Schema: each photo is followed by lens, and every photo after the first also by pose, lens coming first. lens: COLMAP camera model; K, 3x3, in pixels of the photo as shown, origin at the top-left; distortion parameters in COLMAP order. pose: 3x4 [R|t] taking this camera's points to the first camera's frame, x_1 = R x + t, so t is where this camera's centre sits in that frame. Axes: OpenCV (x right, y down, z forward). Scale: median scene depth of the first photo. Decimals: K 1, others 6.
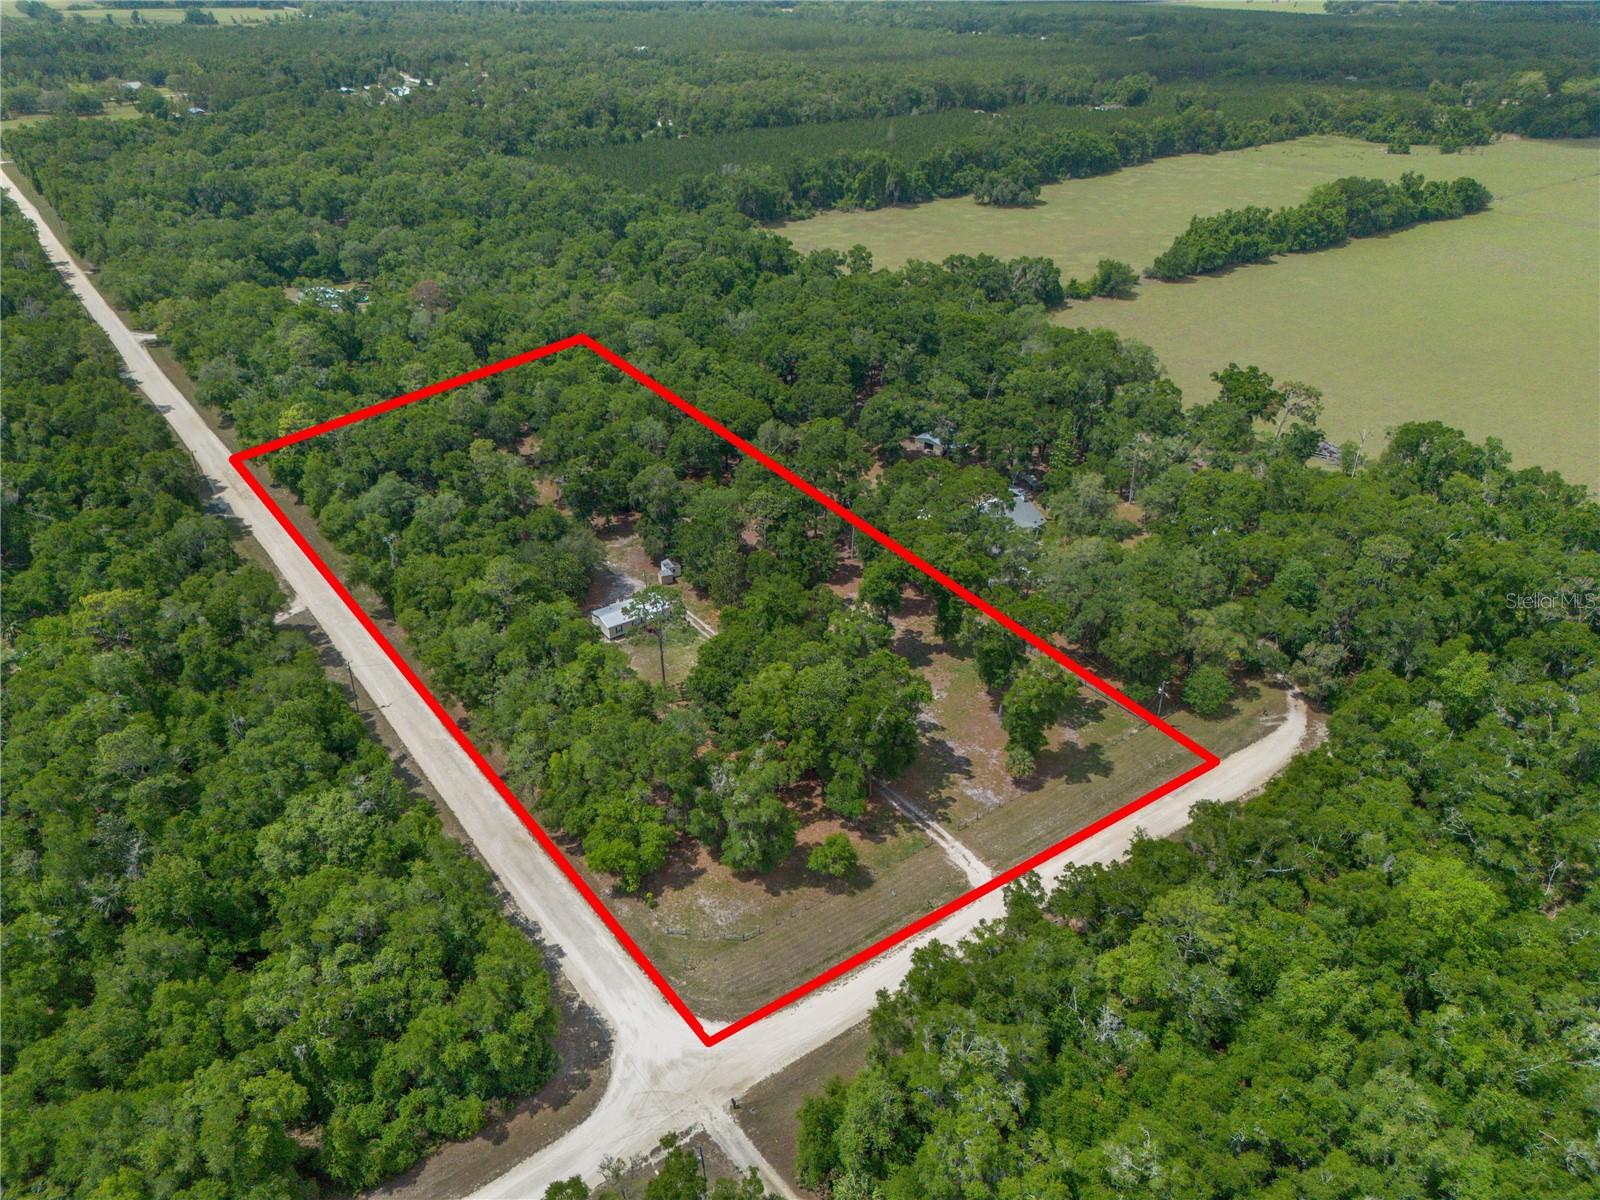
lens RADIAL K [[1143.6, 0, 800.0], [0, 1143.6, 600.0], [0, 0, 1]] dist [0.053462, -0.048040]
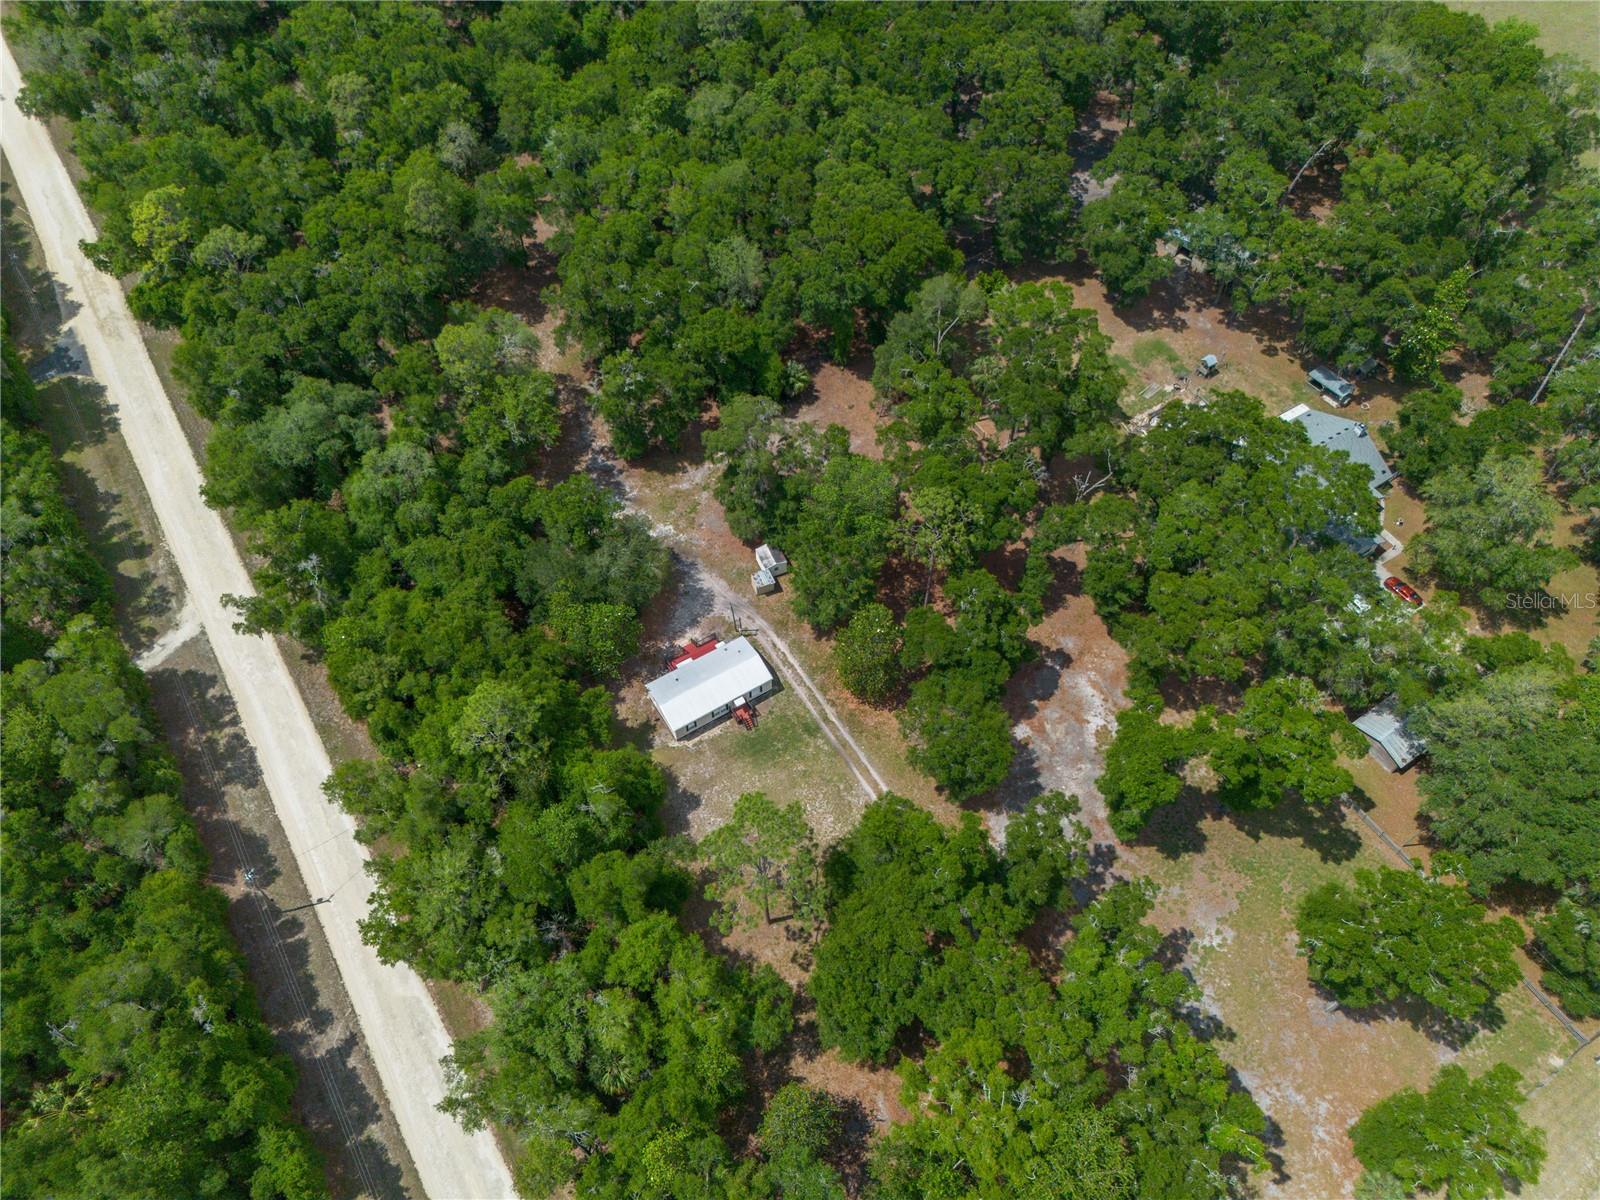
lens RADIAL K [[1143.6, 0, 800.0], [0, 1143.6, 600.0], [0, 0, 1]] dist [0.053462, -0.048040]
pose [[0.997514, 0.058116, -0.039861, -0.074171], [-0.035633, 0.903929, 0.426195, -0.284522], [0.060800, -0.423715, 0.903753, 0.444122]]
